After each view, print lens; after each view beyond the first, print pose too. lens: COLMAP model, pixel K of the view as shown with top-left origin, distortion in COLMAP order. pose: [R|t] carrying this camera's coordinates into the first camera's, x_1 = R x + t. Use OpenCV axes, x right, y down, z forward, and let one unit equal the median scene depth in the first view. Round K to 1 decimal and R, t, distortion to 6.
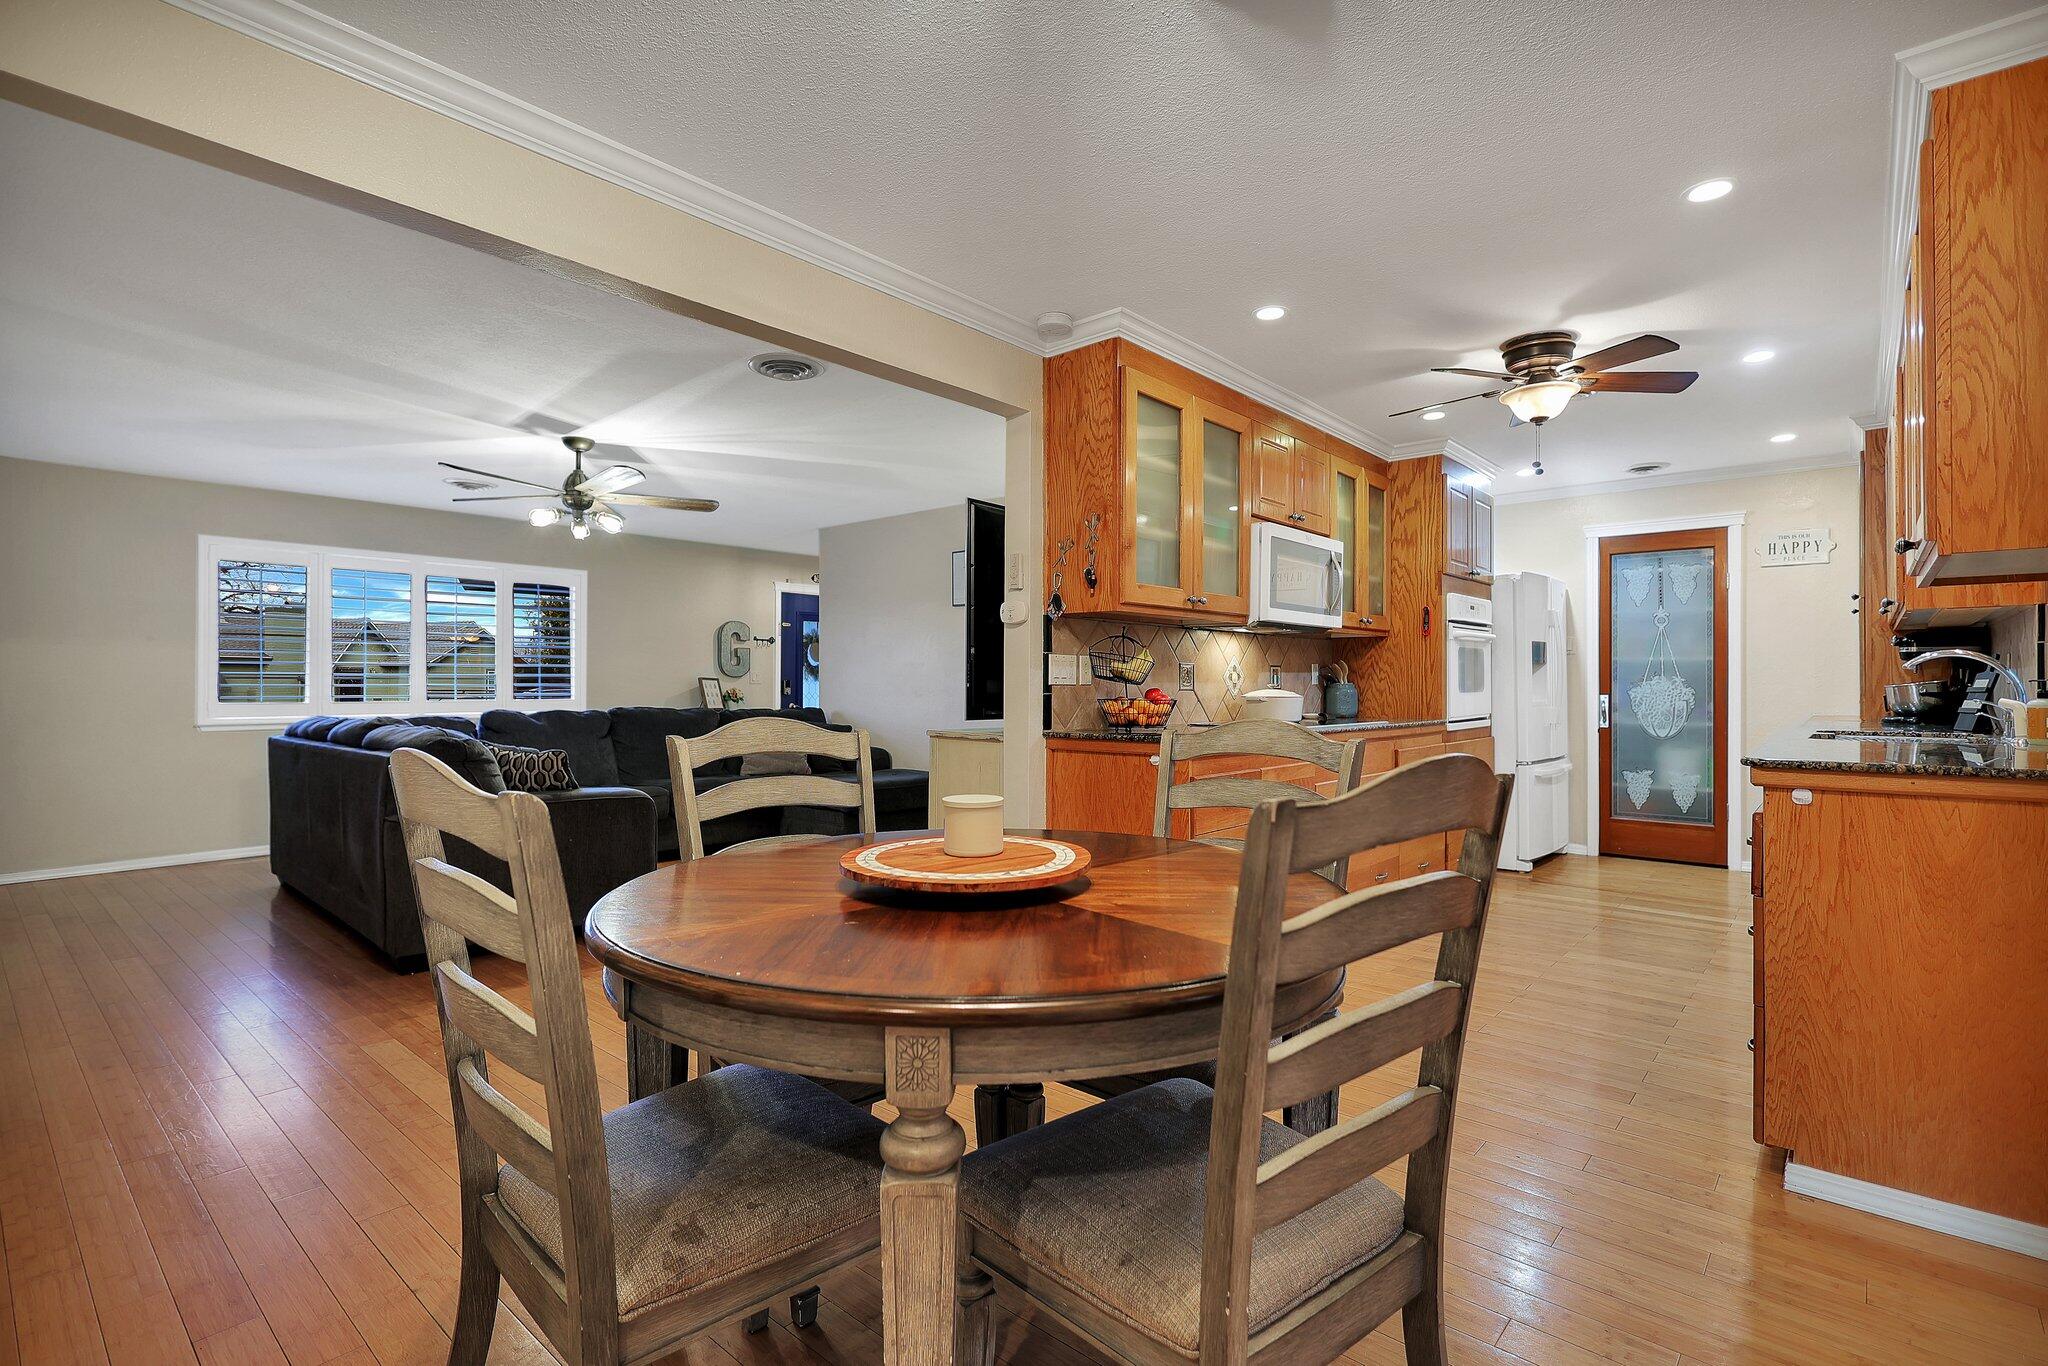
lens RADIAL K [[954.3, 0, 1027.1], [0, 954.3, 681.2], [0, 0, 1]] dist [-0.002506, -0.000173]
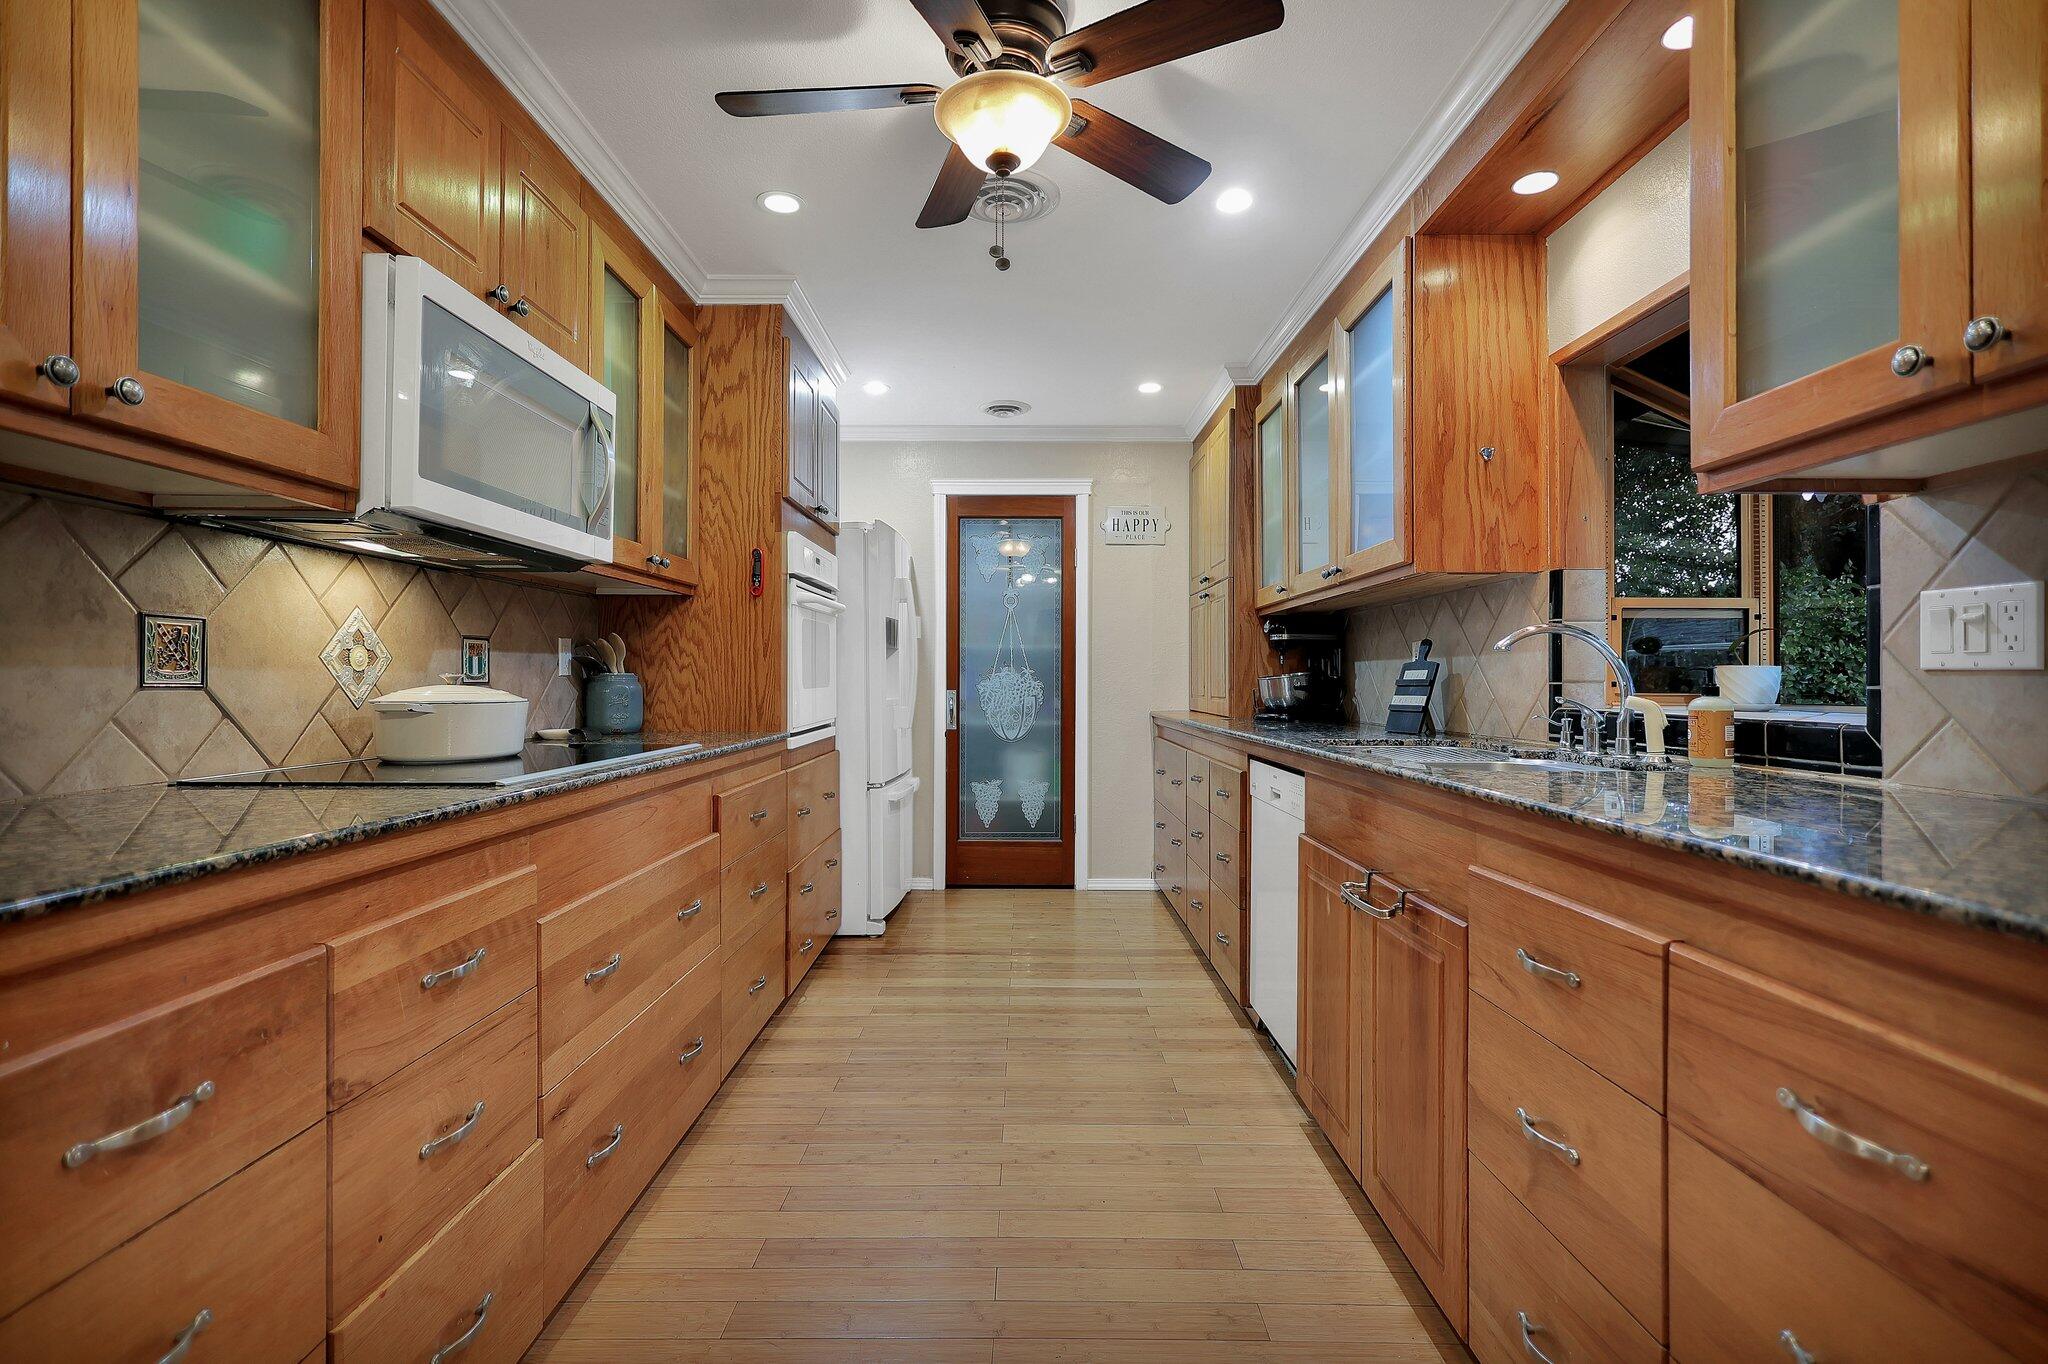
lens RADIAL K [[954.3, 0, 1020.6], [0, 954.3, 675.3], [0, 0, 1]] dist [-0.002506, -0.000173]
pose [[0.756762, 0.002380, 0.653686, 0.140643], [-0.002813, 0.999996, -0.000384, 0.002887], [-0.653684, -0.001549, 0.756766, 0.409605]]
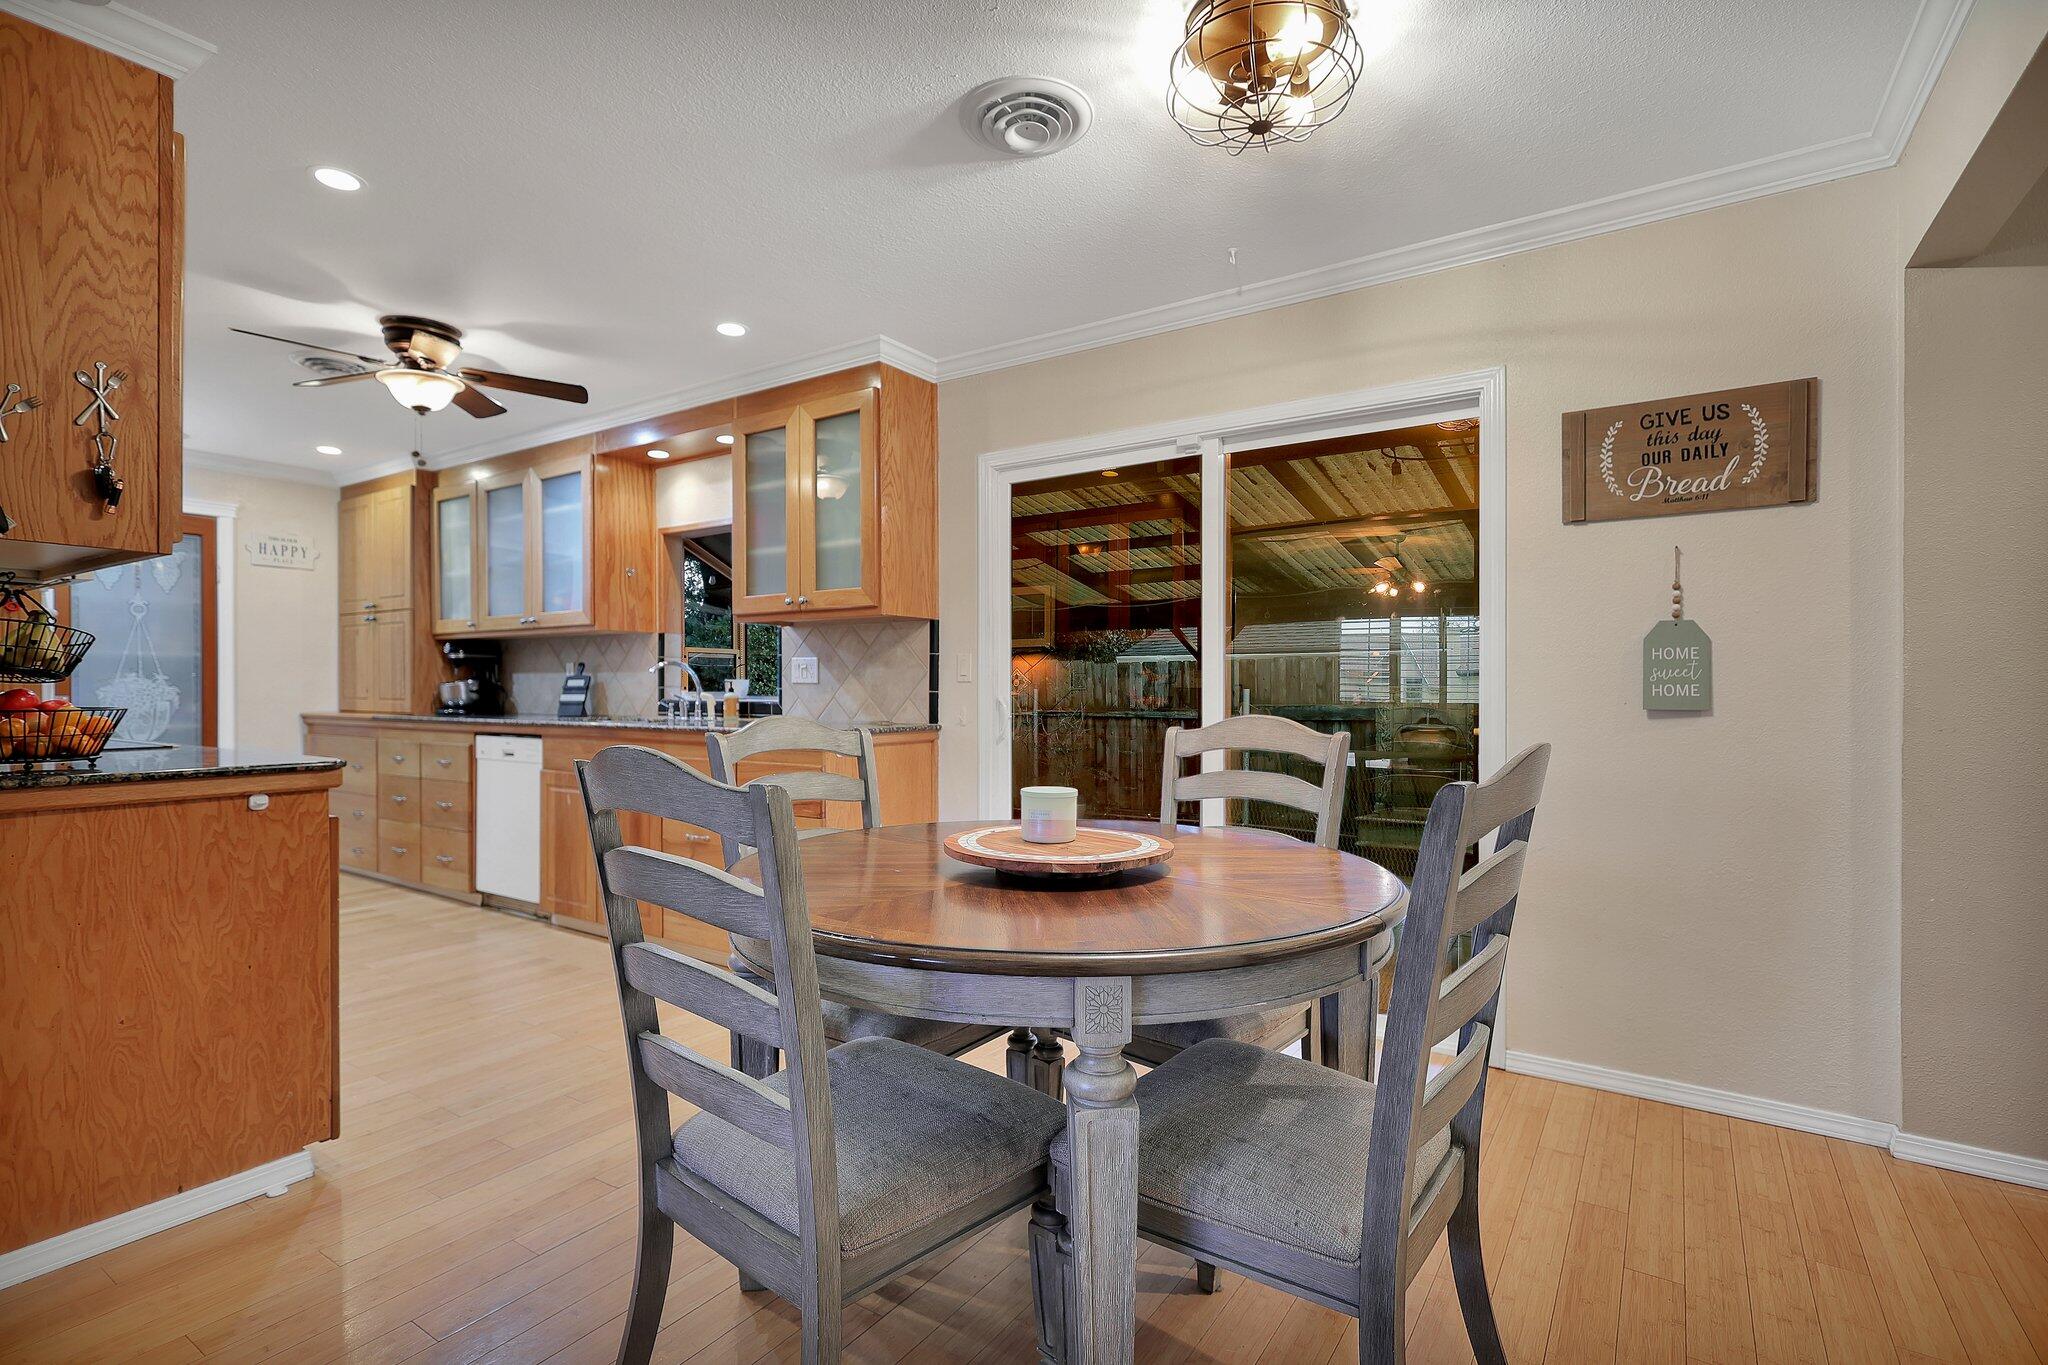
lens RADIAL K [[954.3, 0, 1017.5], [0, 954.3, 696.1], [0, 0, 1]] dist [-0.002506, -0.000173]
pose [[-0.121946, -0.012510, 0.992458, -0.338839], [-0.005694, 0.999913, 0.011904, 0.000989], [-0.992520, -0.004199, -0.122007, 0.353600]]
